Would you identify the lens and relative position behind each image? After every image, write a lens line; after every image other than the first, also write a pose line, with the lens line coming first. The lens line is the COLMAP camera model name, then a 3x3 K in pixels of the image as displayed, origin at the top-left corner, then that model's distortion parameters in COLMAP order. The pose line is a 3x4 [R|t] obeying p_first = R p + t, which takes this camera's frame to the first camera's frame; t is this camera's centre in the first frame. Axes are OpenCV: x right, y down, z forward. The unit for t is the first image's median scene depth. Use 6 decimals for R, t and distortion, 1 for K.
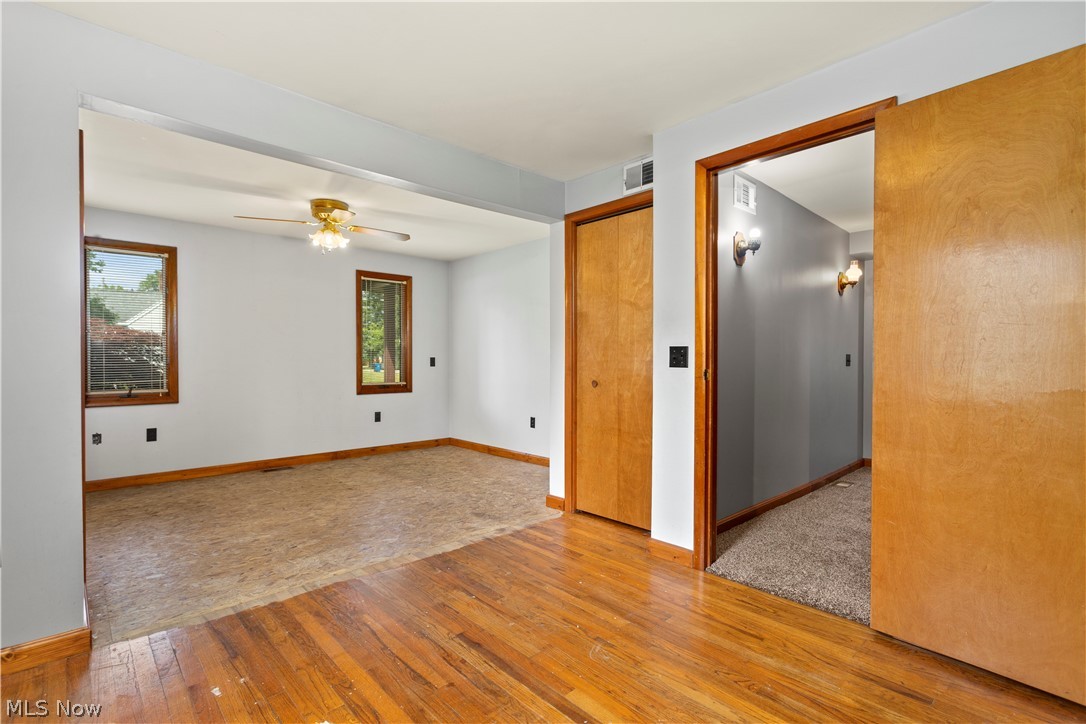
lens RADIAL K [[509.2, 0, 544.1], [0, 509.2, 368.2], [0, 0, 1]] dist [0.004770, -0.001364]
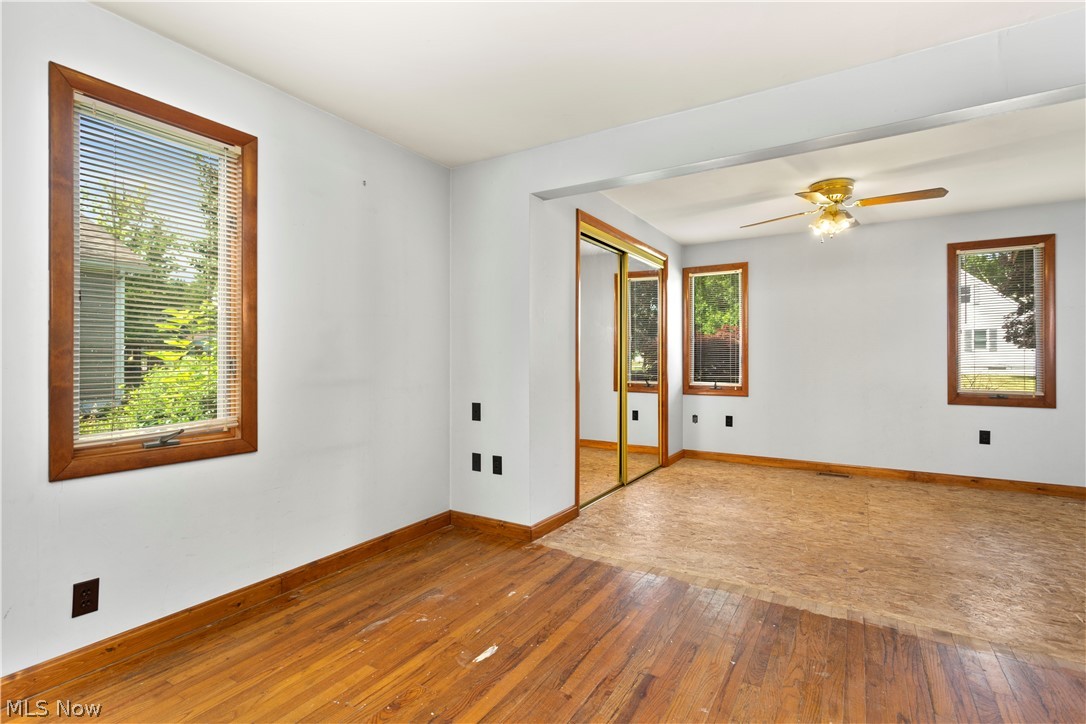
lens RADIAL K [[509.2, 0, 545.3], [0, 509.2, 354.1], [0, 0, 1]] dist [0.004770, -0.001364]
pose [[0.269881, -0.008765, -0.962854, 0.407231], [-0.016608, 0.999767, -0.013756, -0.005979], [0.962750, 0.019704, 0.269673, 0.379604]]
